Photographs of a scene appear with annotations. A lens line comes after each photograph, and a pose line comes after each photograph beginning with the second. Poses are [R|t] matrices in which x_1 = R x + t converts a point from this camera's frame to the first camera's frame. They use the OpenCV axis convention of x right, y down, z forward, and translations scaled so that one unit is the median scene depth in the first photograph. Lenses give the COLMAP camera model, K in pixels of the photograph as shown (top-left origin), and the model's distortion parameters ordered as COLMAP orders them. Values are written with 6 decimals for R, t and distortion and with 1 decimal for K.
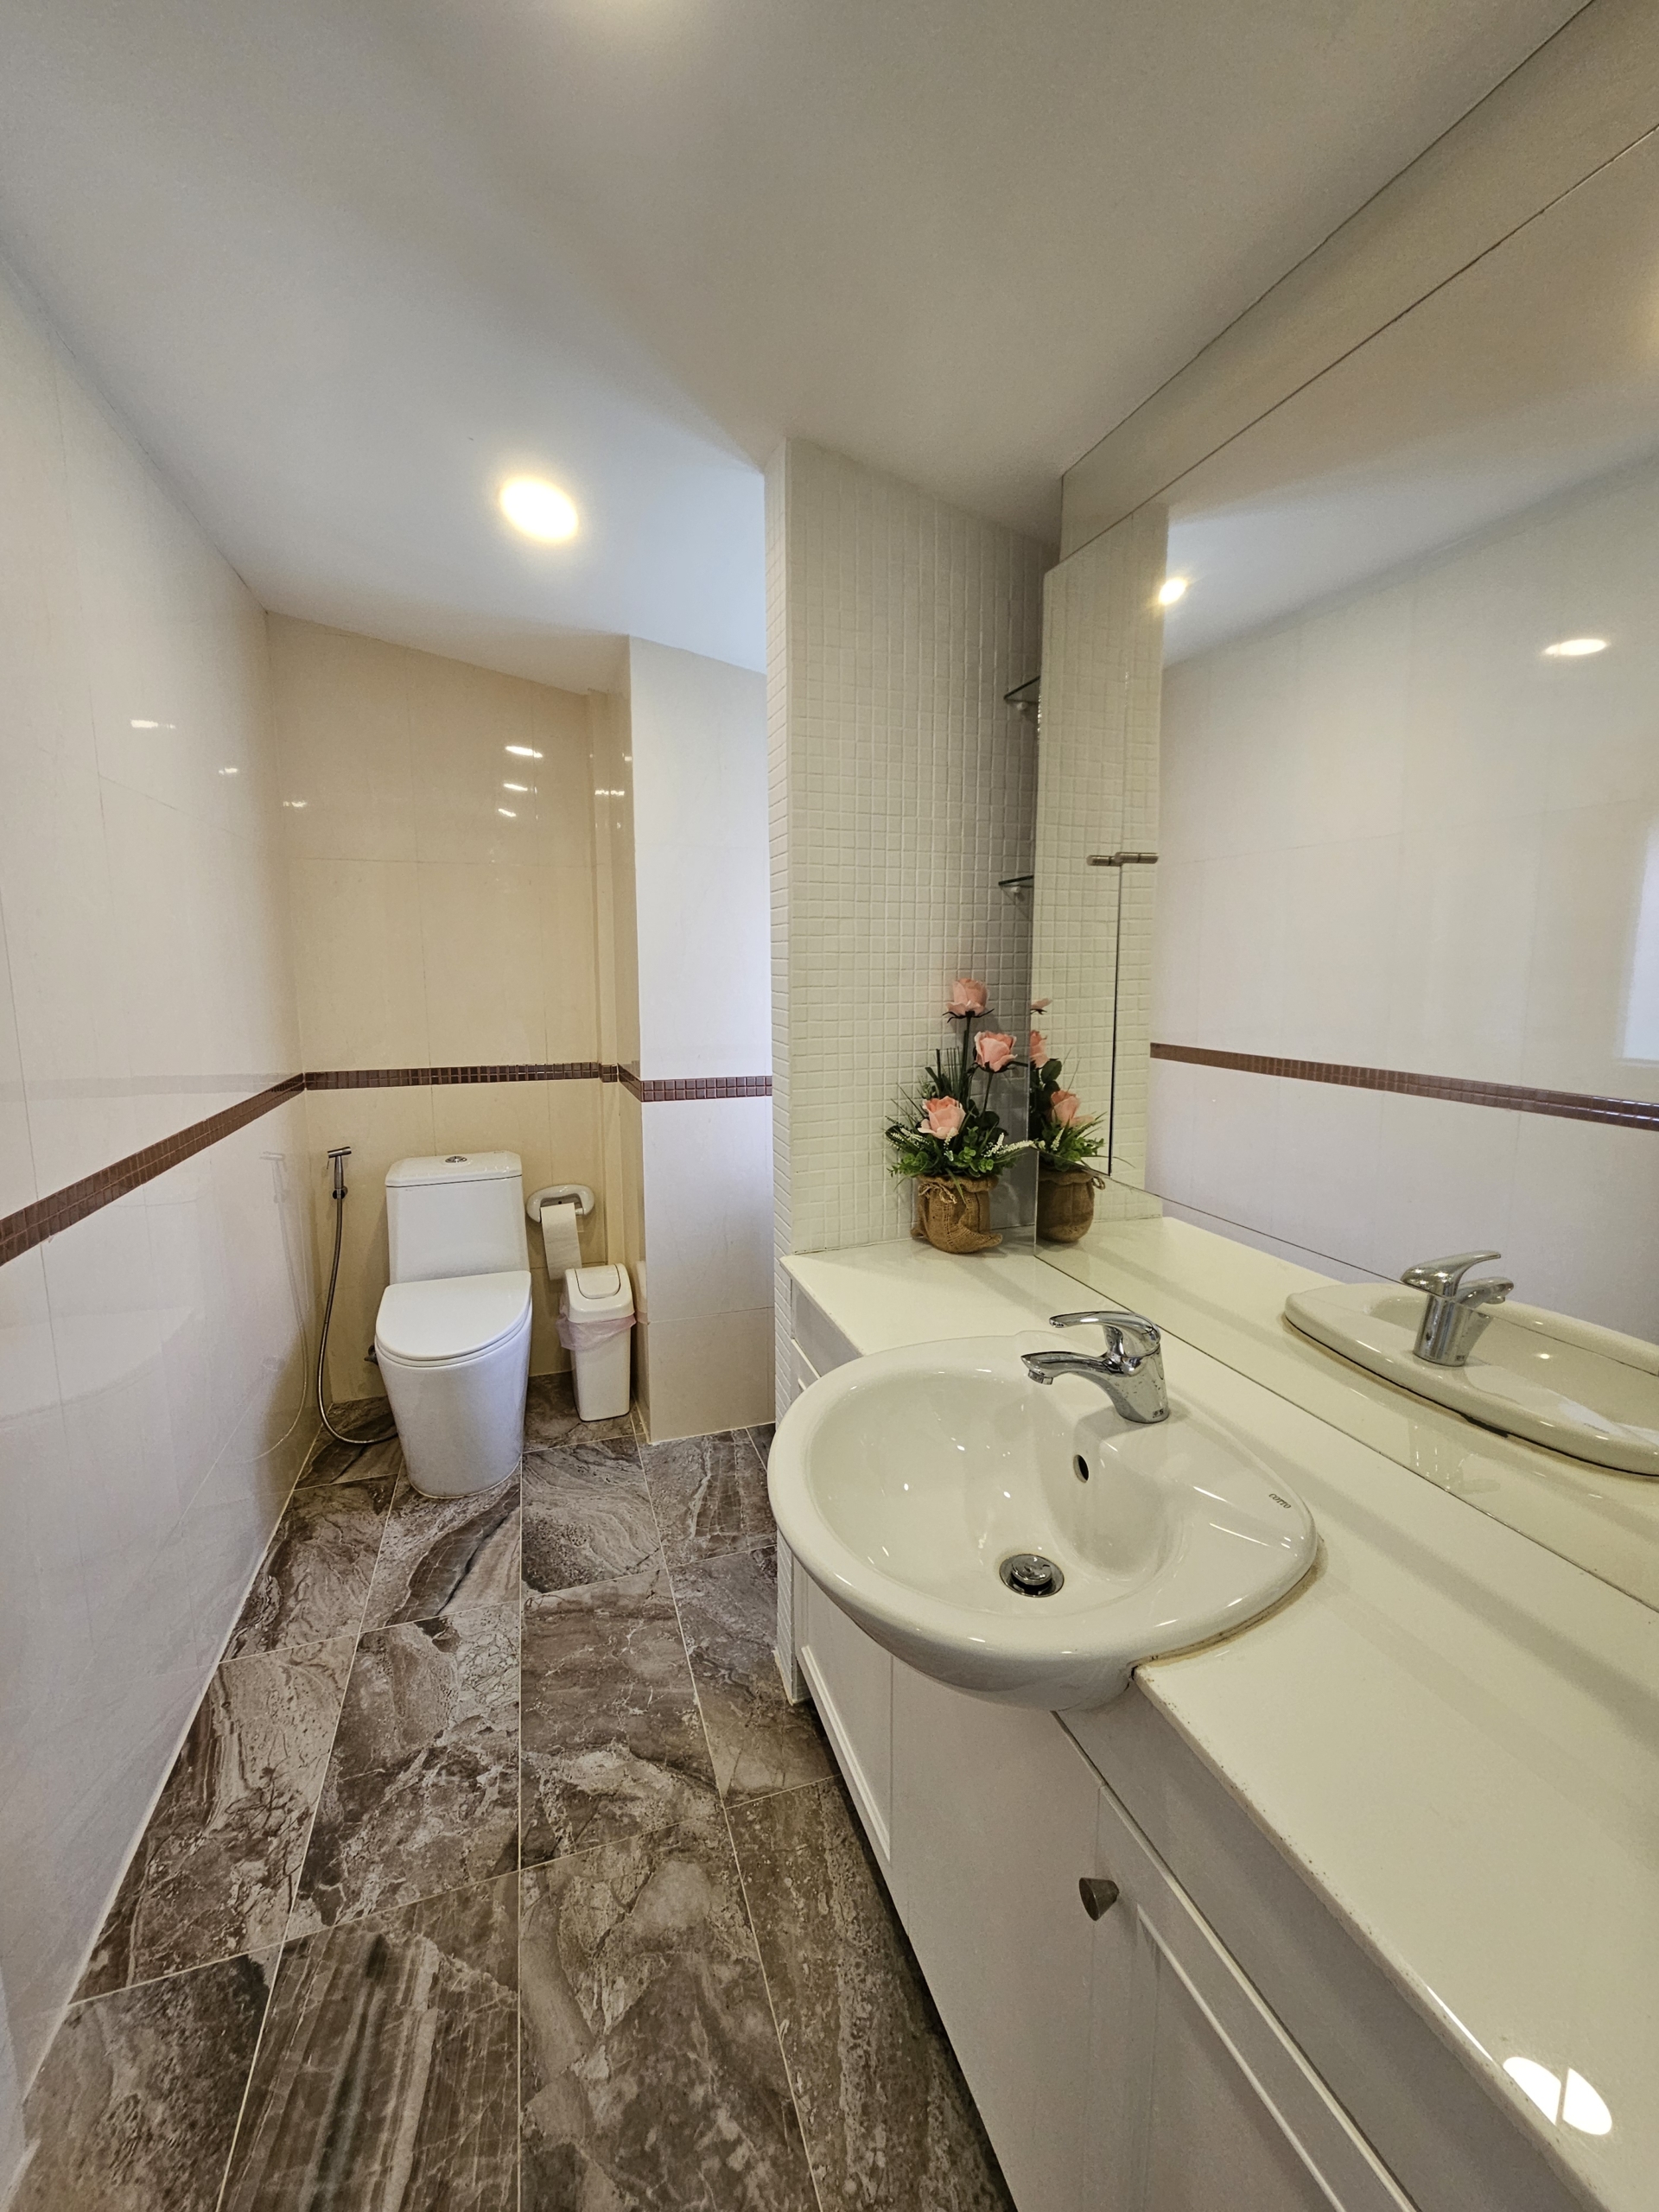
lens RADIAL K [[907.4, 0, 827.1], [0, 907.4, 1100.8], [0, 0, 1]] dist [0.003754, -0.001344]
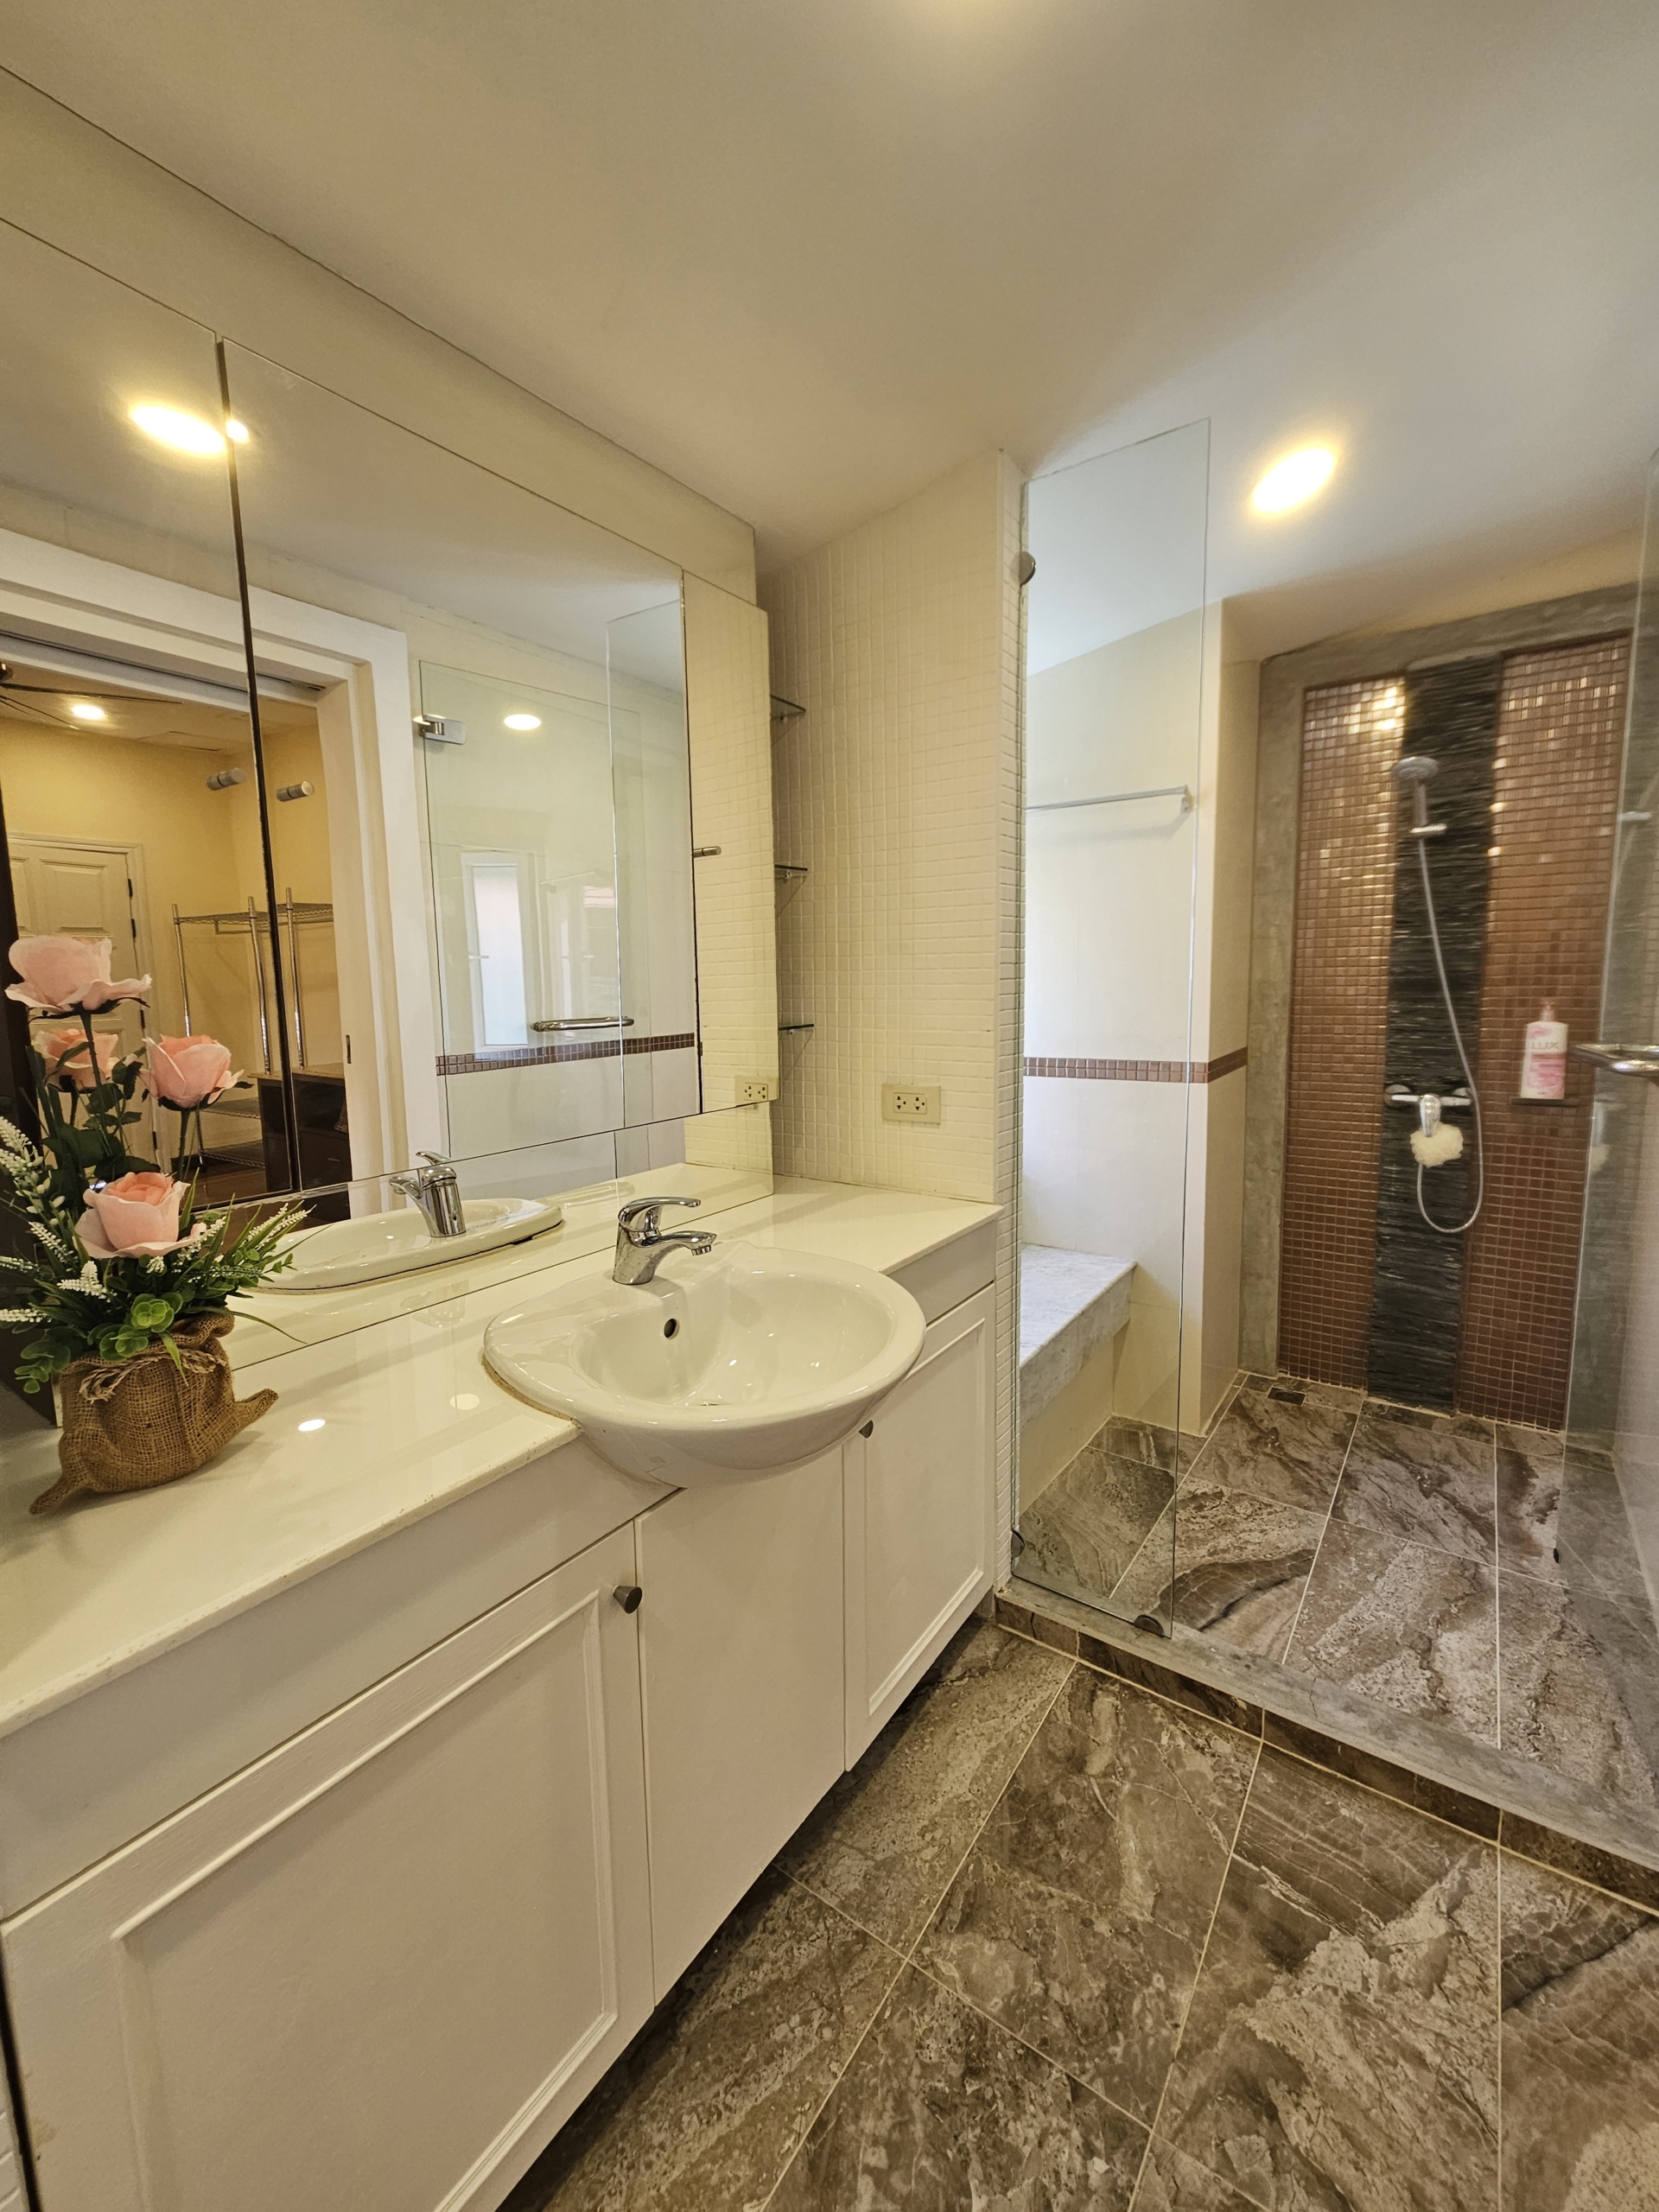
lens RADIAL K [[907.4, 0, 827.0], [0, 907.4, 1099.7], [0, 0, 1]] dist [0.003754, -0.001344]
pose [[-0.583653, -0.111432, 0.804321, -0.678820], [0.131210, 0.964579, 0.228847, -0.129814], [-0.801332, 0.239102, -0.548359, 1.240264]]
